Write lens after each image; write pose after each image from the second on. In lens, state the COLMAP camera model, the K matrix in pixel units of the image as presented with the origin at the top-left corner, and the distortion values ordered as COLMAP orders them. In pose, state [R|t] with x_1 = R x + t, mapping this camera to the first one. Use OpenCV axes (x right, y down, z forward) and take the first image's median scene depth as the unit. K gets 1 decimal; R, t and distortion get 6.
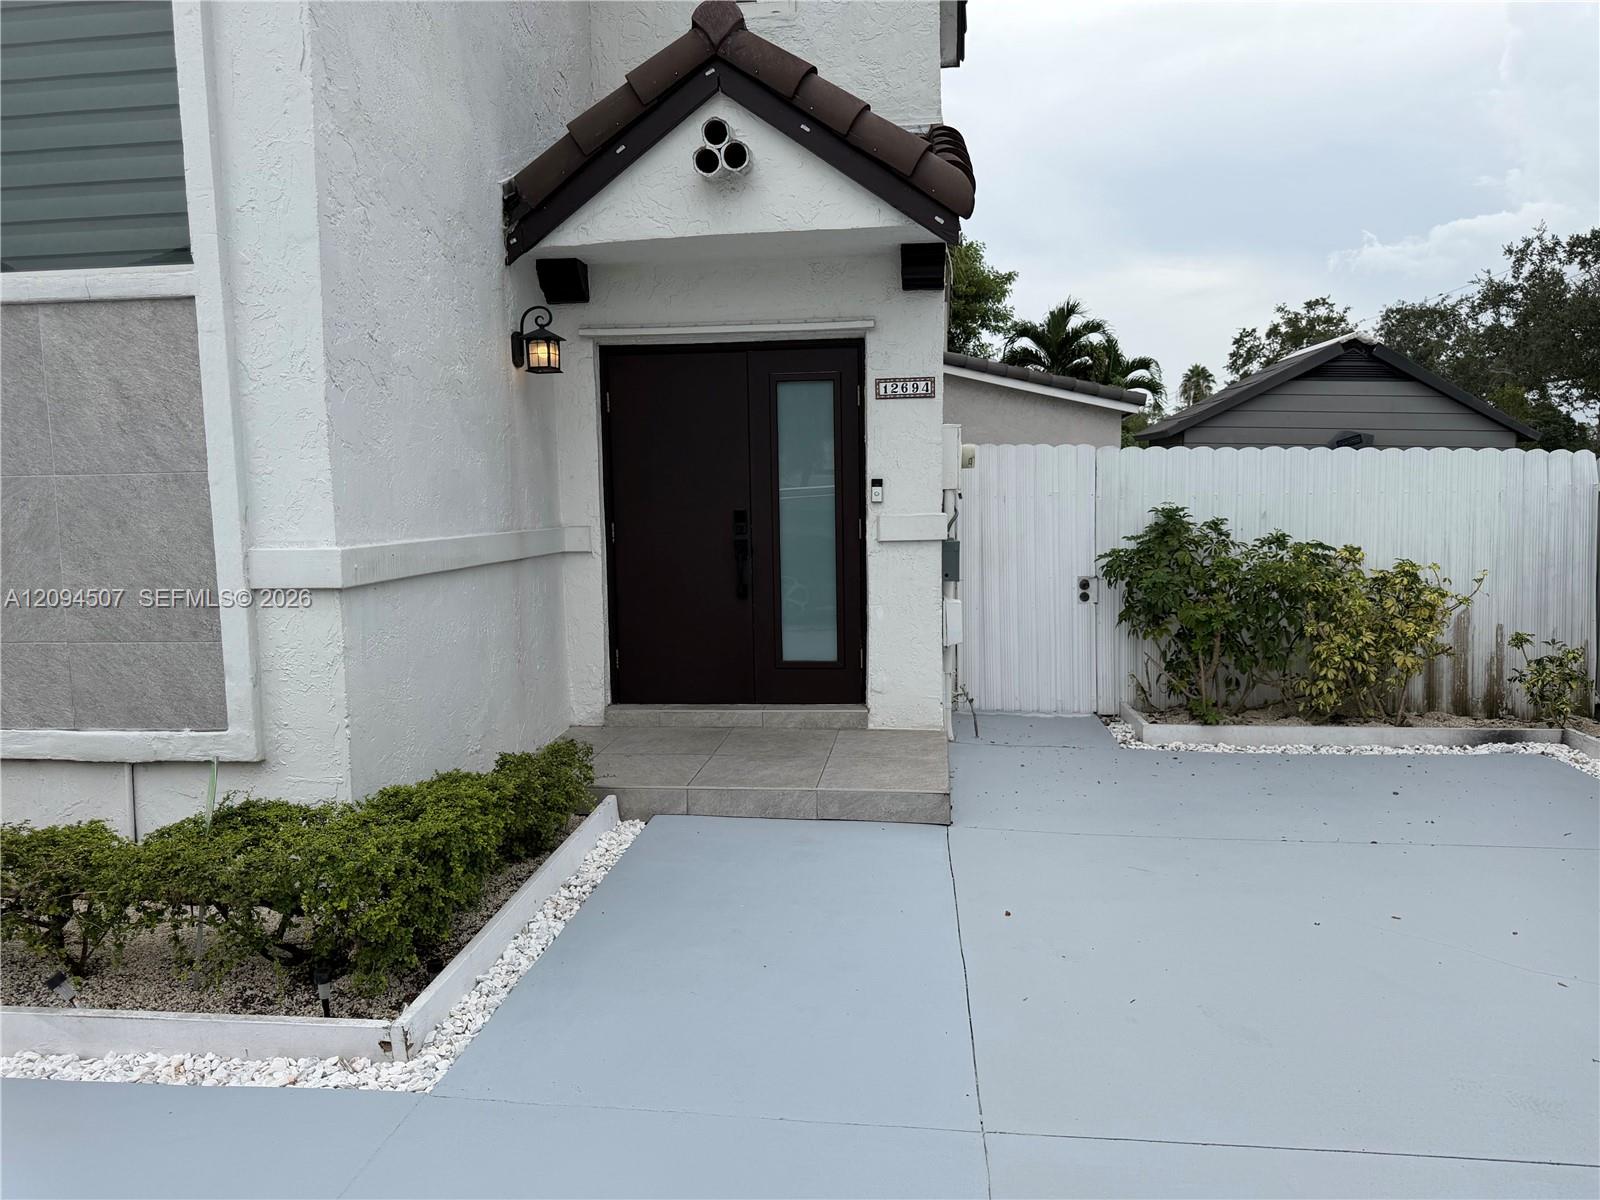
lens RADIAL K [[1126.1, 0, 807.2], [0, 1126.1, 602.4], [0, 0, 1]] dist [0.059550, -0.077047]
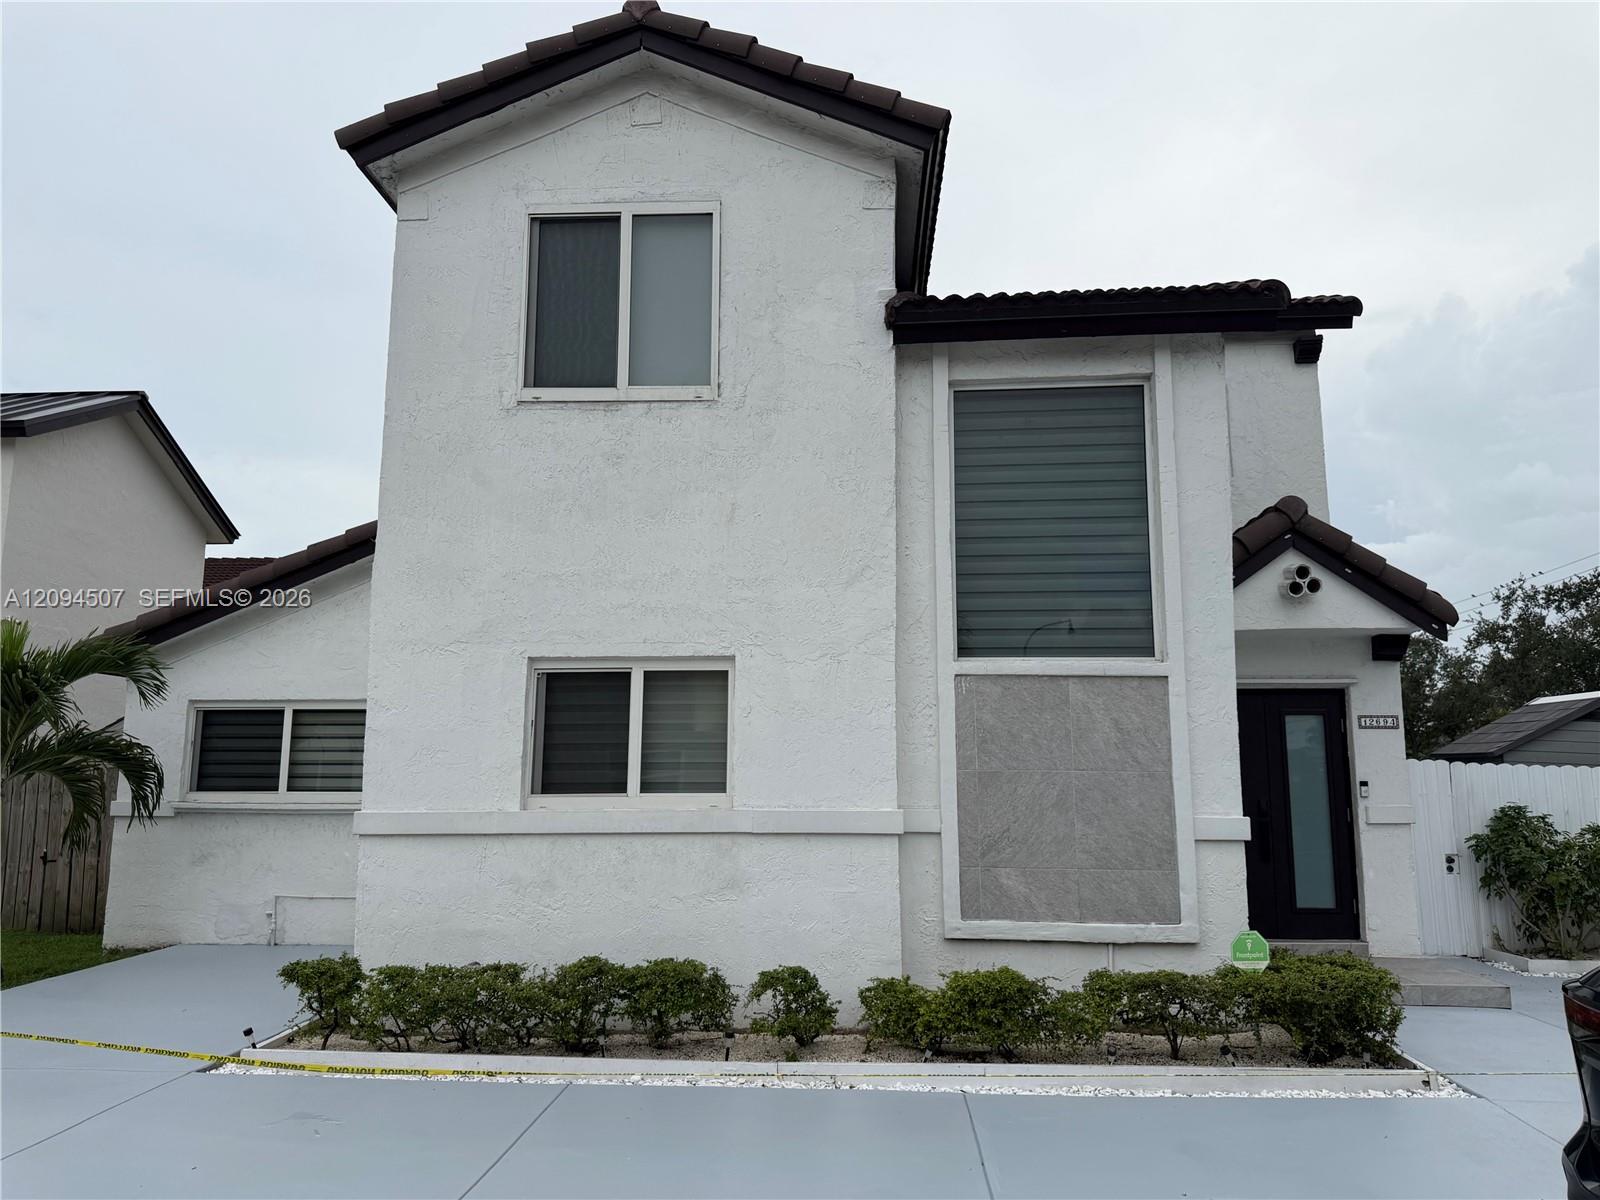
lens RADIAL K [[1126.1, 0, 798.3], [0, 1126.1, 603.1], [0, 0, 1]] dist [0.059550, -0.077047]
pose [[0.998207, 0.030480, 0.051512, -0.777158], [-0.016406, 0.966995, -0.254268, 0.058929], [-0.057562, 0.252967, 0.965761, -0.485244]]
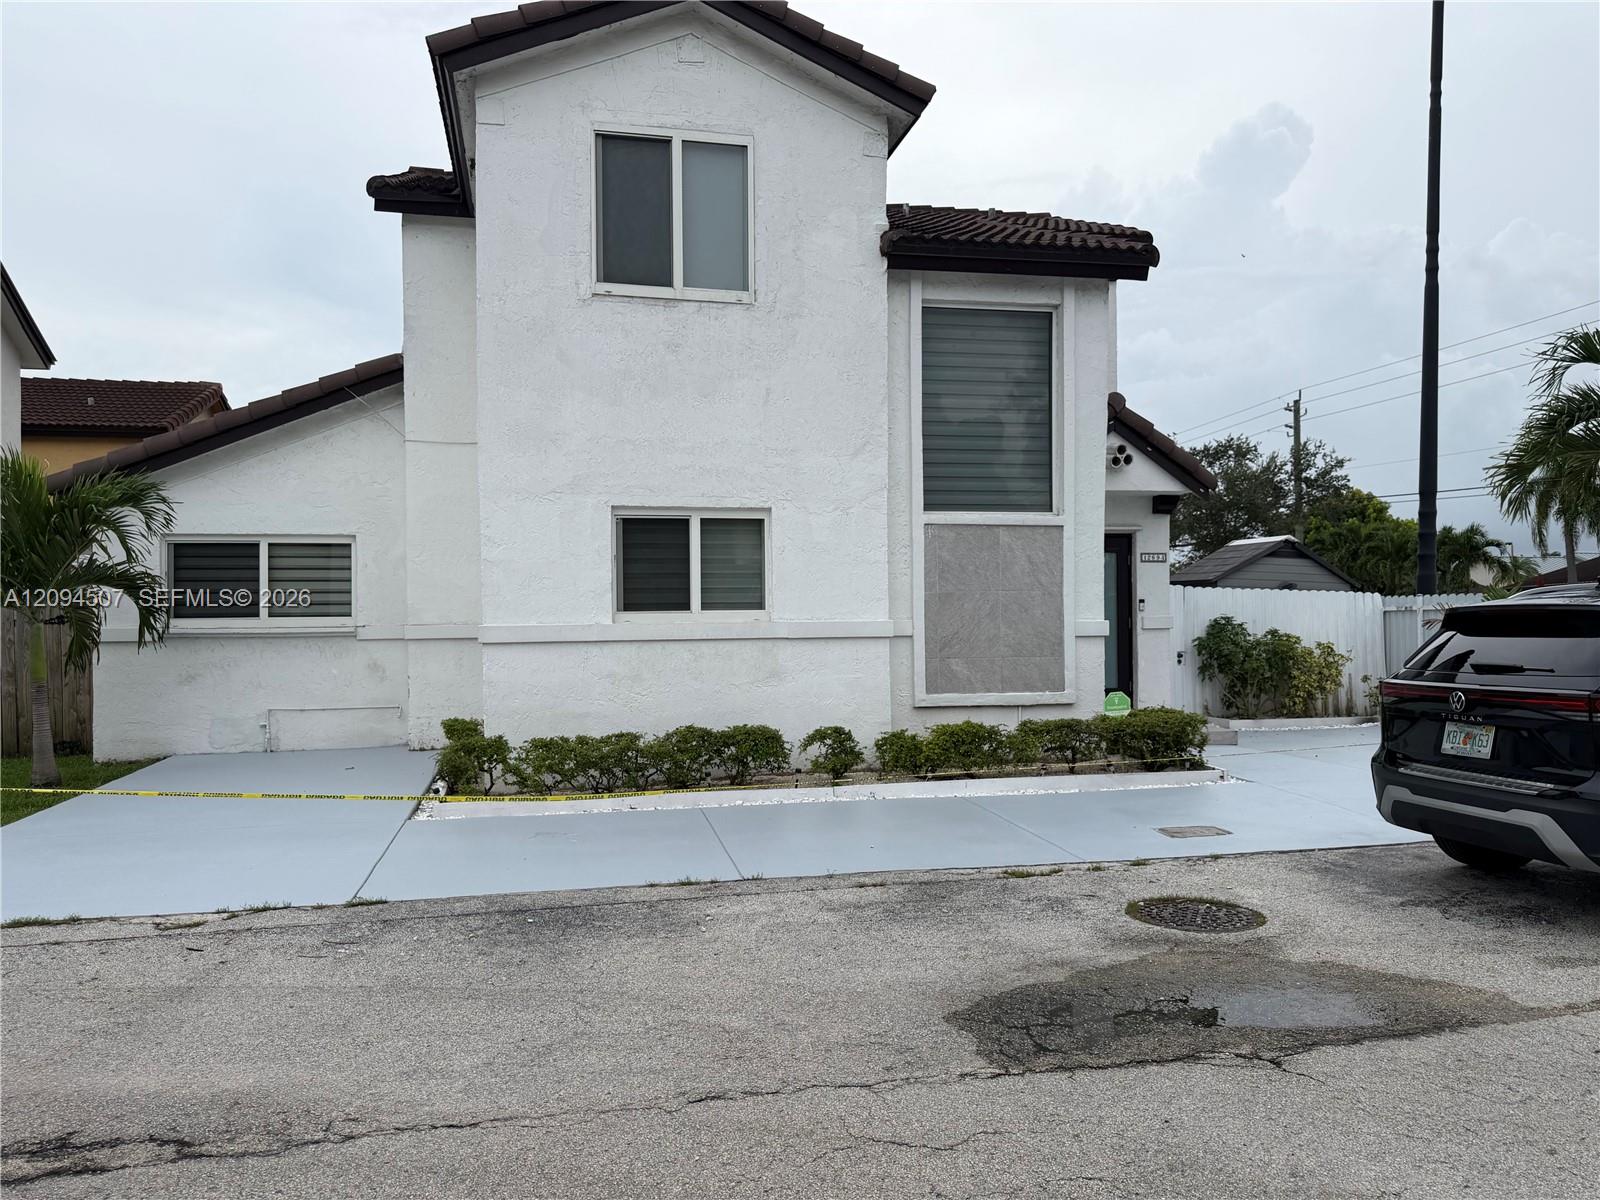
lens RADIAL K [[1126.1, 0, 797.0], [0, 1126.1, 607.2], [0, 0, 1]] dist [0.059550, -0.077047]
pose [[0.944436, 0.013716, 0.328409, -1.249705], [0.023505, 0.993753, -0.109099, 0.121697], [-0.327854, 0.110757, 0.938214, -0.783676]]
